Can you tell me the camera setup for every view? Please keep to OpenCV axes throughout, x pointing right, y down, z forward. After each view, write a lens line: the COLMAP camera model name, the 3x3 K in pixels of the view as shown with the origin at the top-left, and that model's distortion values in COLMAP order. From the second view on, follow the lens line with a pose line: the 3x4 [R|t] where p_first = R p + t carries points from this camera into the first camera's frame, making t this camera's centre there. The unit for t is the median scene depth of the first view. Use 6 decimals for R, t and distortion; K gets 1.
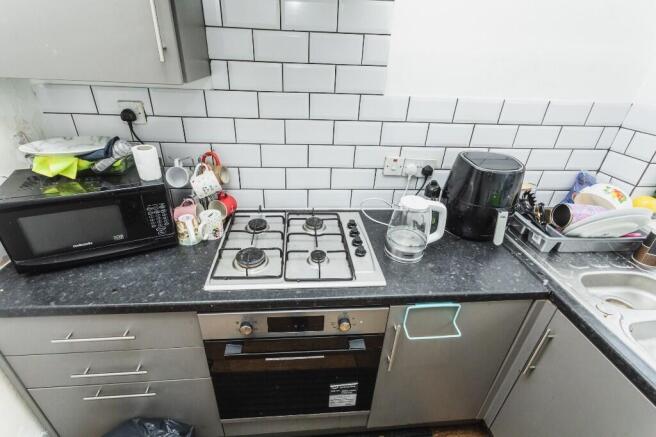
lens RADIAL K [[311.3, 0, 325.5], [0, 311.3, 220.7], [0, 0, 1]] dist [-0.001972, -0.000201]
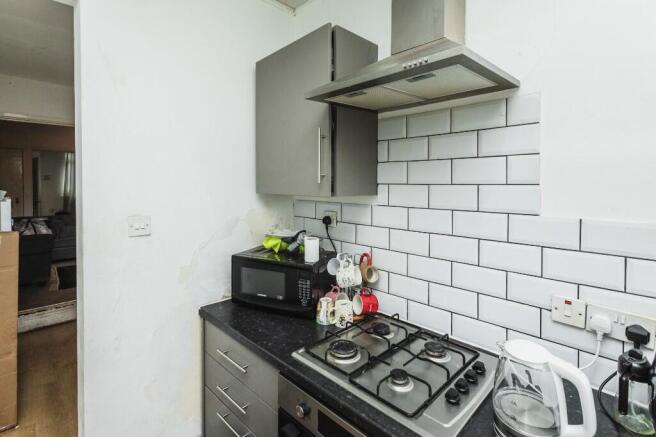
lens RADIAL K [[332.4, 0, 326.6], [0, 332.4, 182.9], [0, 0, 1]] dist [-0.001108, -0.000382]
pose [[0.625820, -0.037213, -0.779079, 0.543340], [-0.353946, 0.876542, -0.326186, 0.011951], [0.695034, 0.479886, 0.535386, 0.086624]]
